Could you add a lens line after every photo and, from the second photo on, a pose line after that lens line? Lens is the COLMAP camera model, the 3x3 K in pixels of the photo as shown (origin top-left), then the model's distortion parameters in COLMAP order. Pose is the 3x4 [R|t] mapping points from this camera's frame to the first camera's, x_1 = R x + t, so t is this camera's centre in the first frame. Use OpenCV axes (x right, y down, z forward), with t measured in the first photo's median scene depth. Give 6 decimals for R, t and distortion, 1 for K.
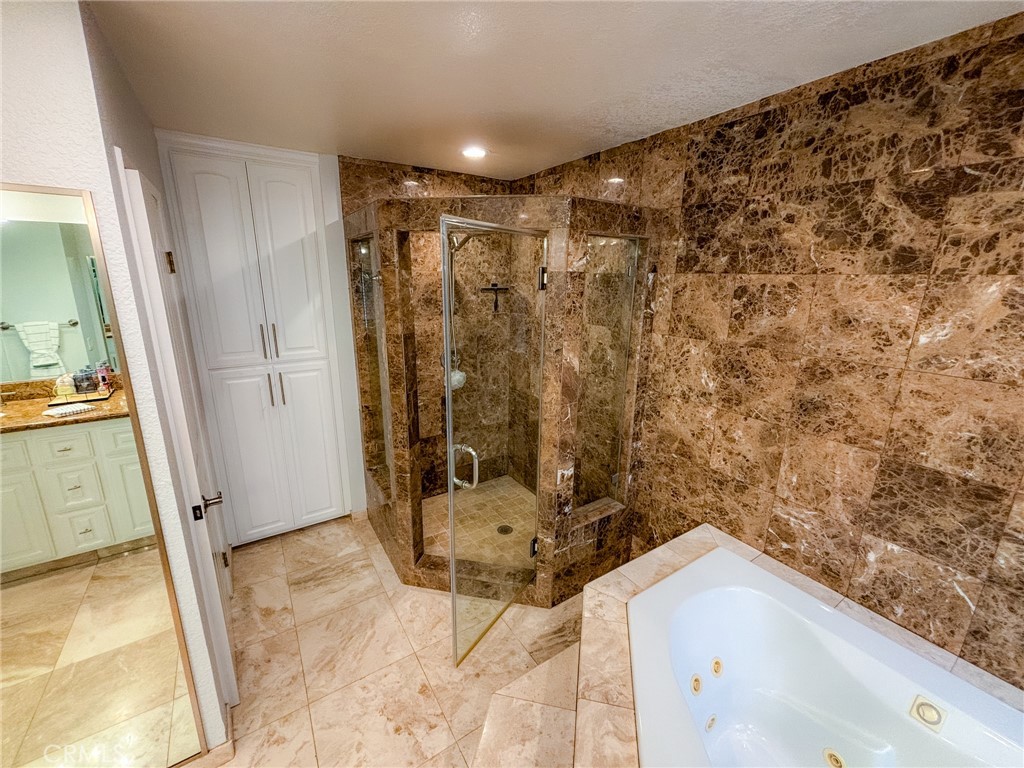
lens RADIAL K [[410.6, 0, 511.4], [0, 410.6, 378.7], [0, 0, 1]] dist [-0.002301, 0.001863]
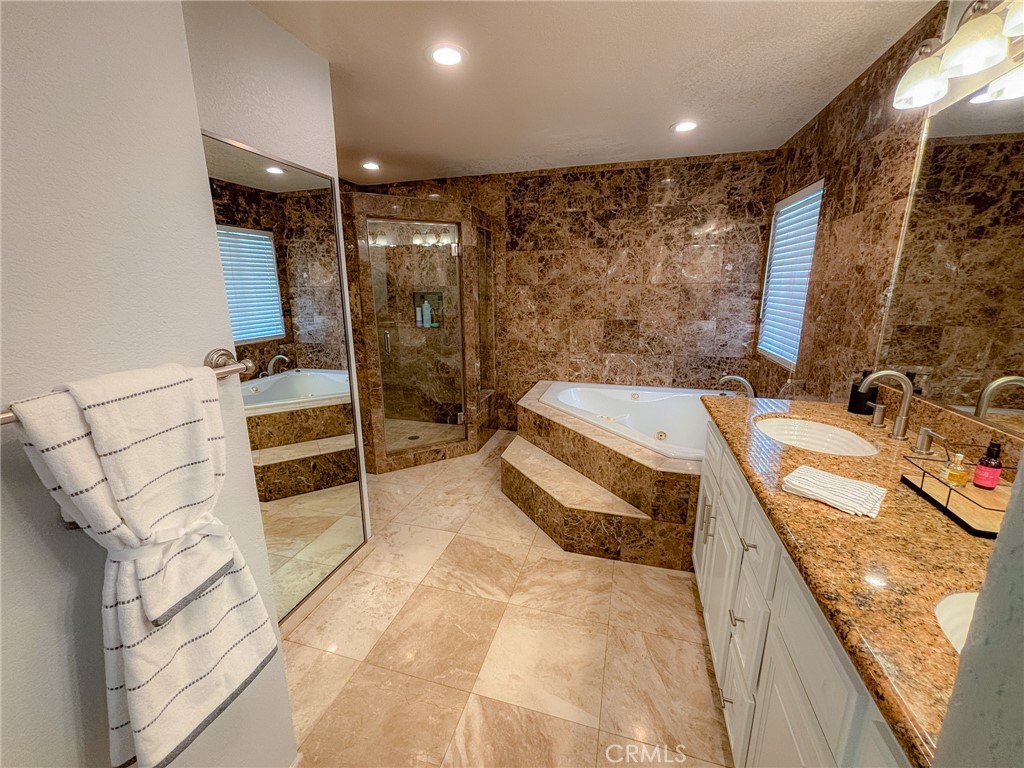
lens RADIAL K [[410.6, 0, 508.5], [0, 410.6, 383.9], [0, 0, 1]] dist [-0.002301, 0.001863]
pose [[0.760922, -0.167091, 0.626959, -1.022527], [0.175693, 0.983234, 0.048809, 0.293238], [-0.624603, 0.073012, 0.777522, -0.492738]]
